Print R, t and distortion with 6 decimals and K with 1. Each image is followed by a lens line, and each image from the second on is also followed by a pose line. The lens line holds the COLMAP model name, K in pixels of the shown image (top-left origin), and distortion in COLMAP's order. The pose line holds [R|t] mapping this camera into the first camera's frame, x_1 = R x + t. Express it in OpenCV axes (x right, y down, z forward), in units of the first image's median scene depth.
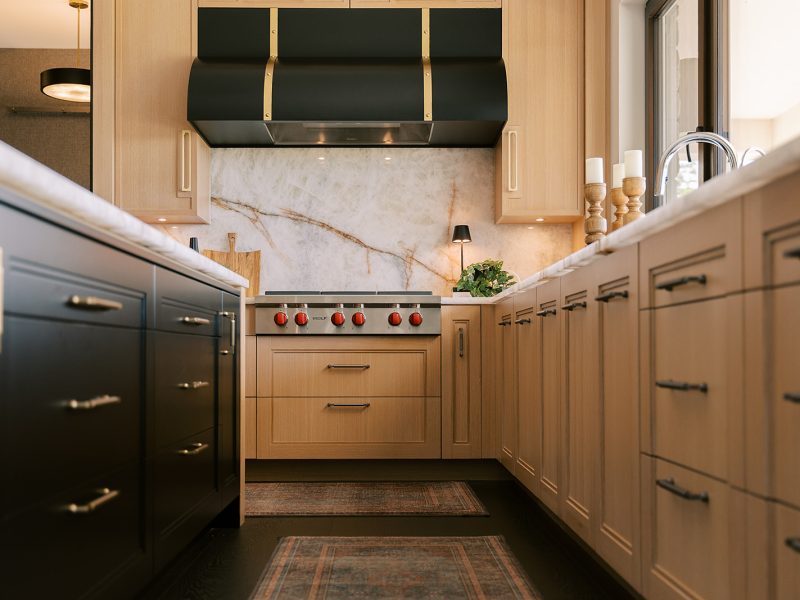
lens RADIAL K [[961.4, 0, 399.0], [0, 961.4, 343.3], [0, 0, 1]] dist [0.014434, -0.007499]
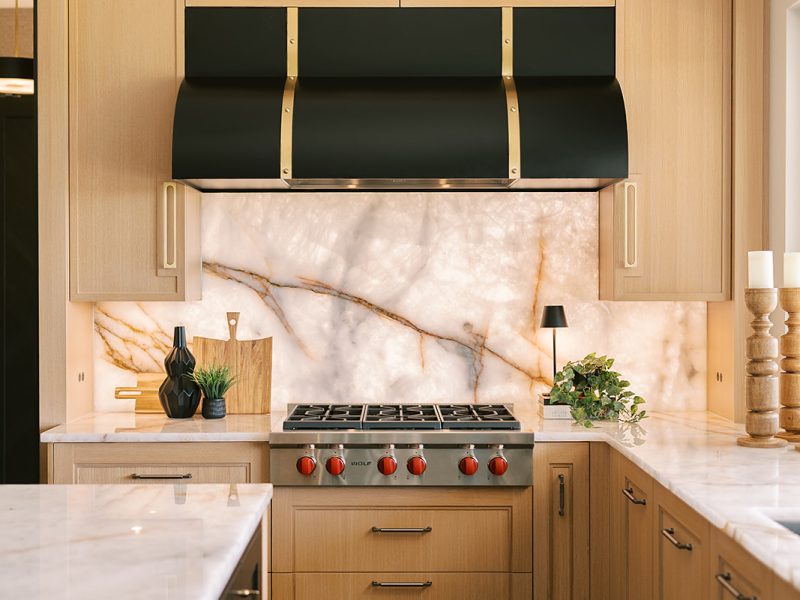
lens RADIAL K [[1184.2, 0, 400.9], [0, 1184.2, 289.3], [0, 0, 1]] dist [0.005213, -0.032779]
pose [[0.999965, 0.000464, -0.008322, -0.043123], [-0.000258, 0.999695, 0.024684, -0.163076], [0.008331, -0.024681, 0.999661, 0.127183]]
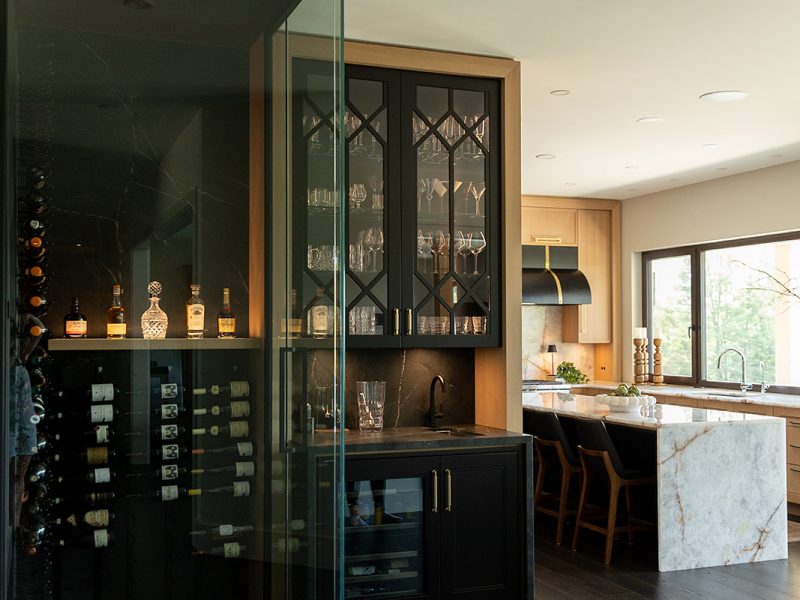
lens RADIAL K [[897.5, 0, 355.2], [0, 897.5, 313.7], [0, 0, 1]] dist [0.000652, -0.004265]
pose [[0.945041, 0.007364, 0.326868, -1.022006], [-0.004827, 0.999952, -0.008571, -0.179001], [-0.326915, 0.006522, 0.945031, -0.734087]]
